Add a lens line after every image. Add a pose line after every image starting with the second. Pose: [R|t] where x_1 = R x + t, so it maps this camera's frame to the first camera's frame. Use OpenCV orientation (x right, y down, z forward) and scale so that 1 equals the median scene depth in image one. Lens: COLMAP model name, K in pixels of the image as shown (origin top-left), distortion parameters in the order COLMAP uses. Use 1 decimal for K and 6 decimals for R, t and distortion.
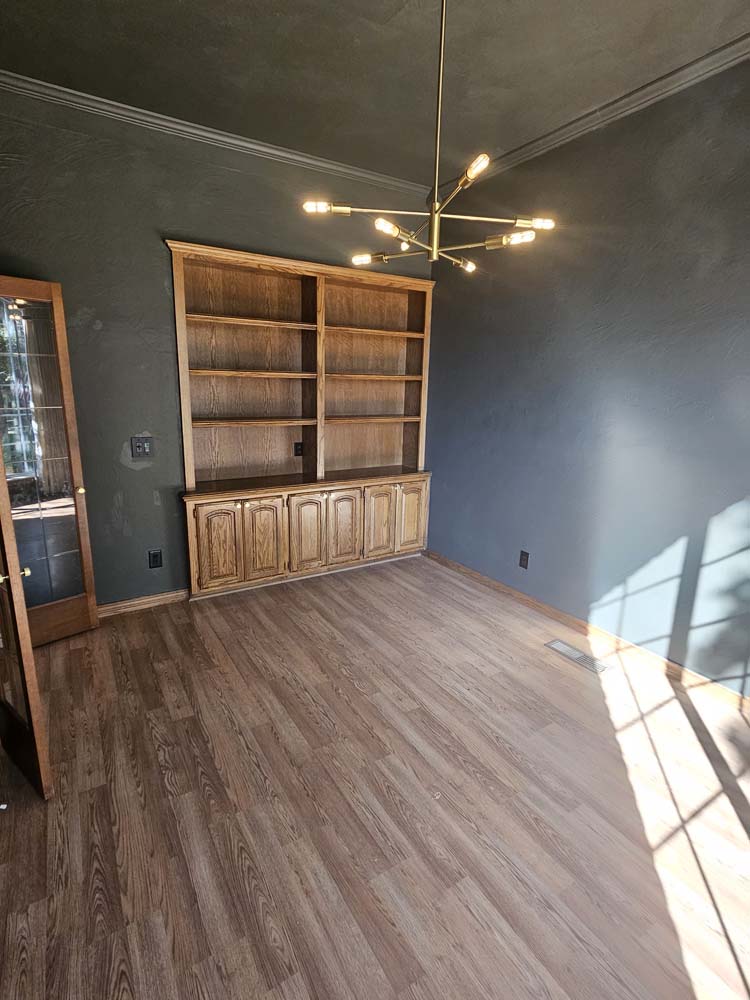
lens RADIAL K [[513.9, 0, 376.7], [0, 513.9, 499.8], [0, 0, 1]] dist [-0.001719, 0.000536]
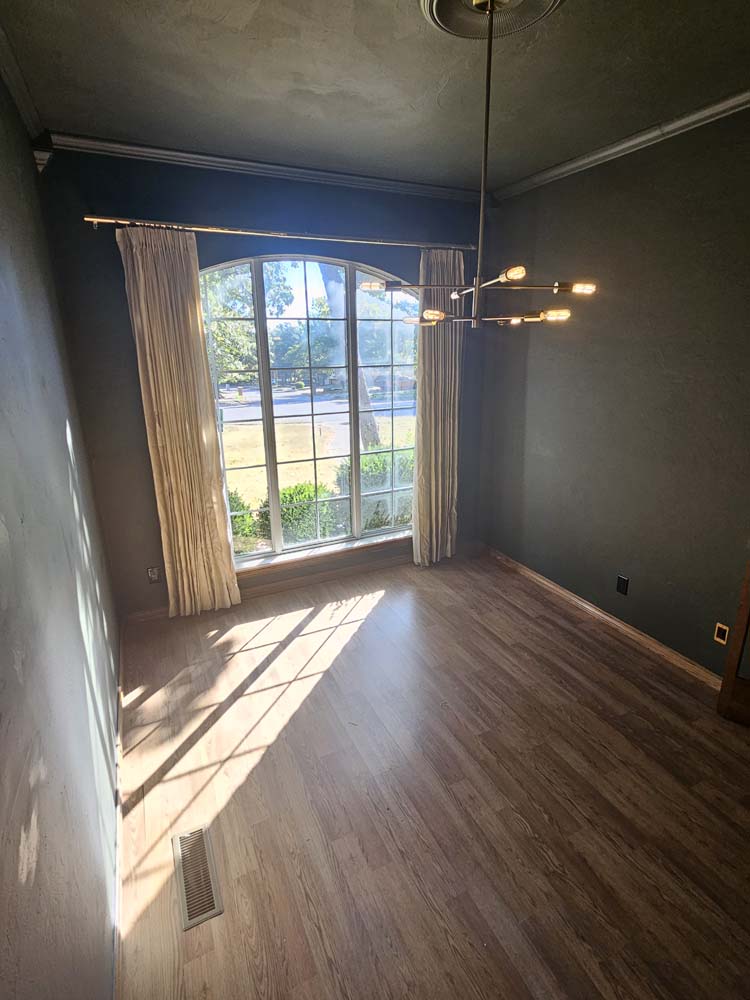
lens RADIAL K [[513.9, 0, 377.8], [0, 513.9, 496.9], [0, 0, 1]] dist [-0.001719, 0.000536]
pose [[-0.994281, -0.039829, 0.099090, 0.160604], [0.015110, 0.866056, 0.499719, -0.578640], [-0.105721, 0.498358, -0.860501, 1.757351]]
